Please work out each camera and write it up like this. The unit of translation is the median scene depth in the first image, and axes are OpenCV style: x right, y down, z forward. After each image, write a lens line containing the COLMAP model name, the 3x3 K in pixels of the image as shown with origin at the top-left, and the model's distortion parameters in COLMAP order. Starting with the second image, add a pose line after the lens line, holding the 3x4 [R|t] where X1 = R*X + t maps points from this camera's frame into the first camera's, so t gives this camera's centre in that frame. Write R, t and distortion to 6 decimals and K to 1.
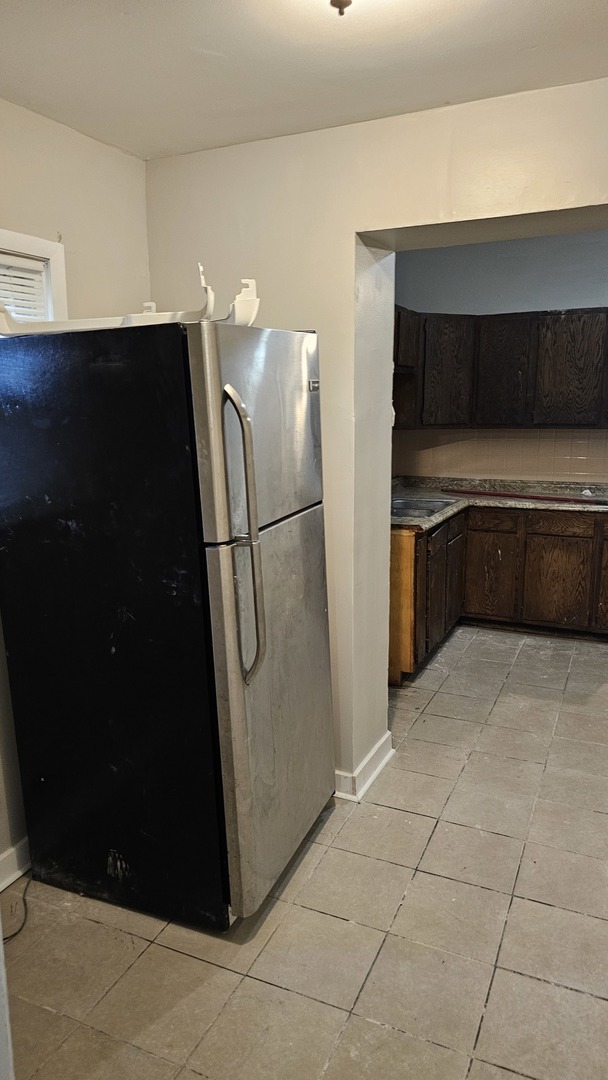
lens RADIAL K [[719.8, 0, 301.7], [0, 719.8, 545.2], [0, 0, 1]] dist [0.008069, -0.004378]
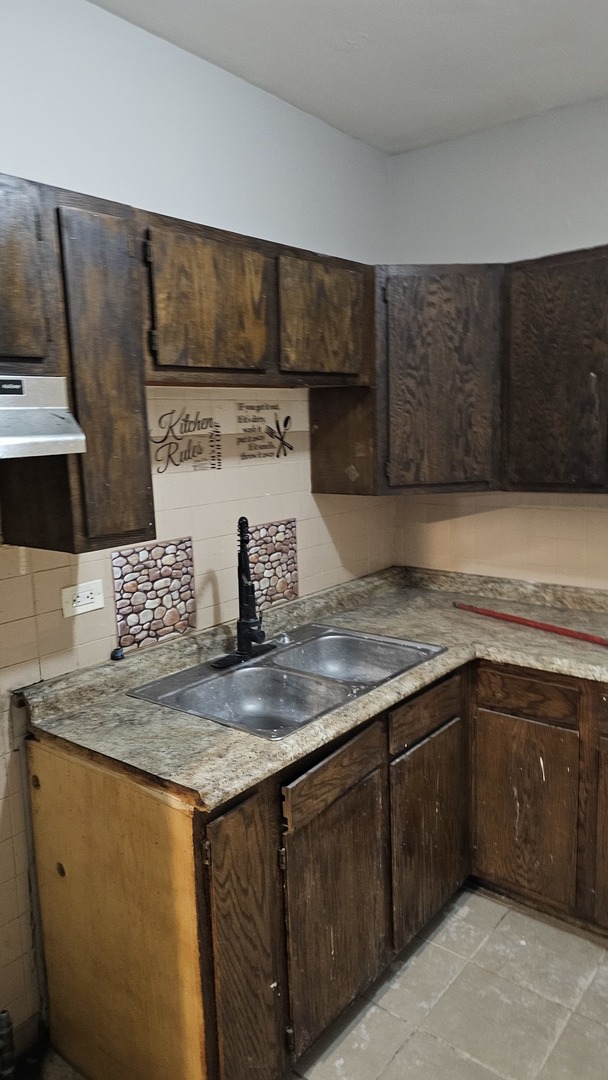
lens RADIAL K [[719.8, 0, 305.5], [0, 719.8, 531.4], [0, 0, 1]] dist [0.008069, -0.004378]
pose [[0.966332, 0.011180, -0.257057, 0.242122], [-0.020458, 0.999231, -0.033444, -0.118285], [0.256485, 0.037577, 0.965817, 0.501307]]
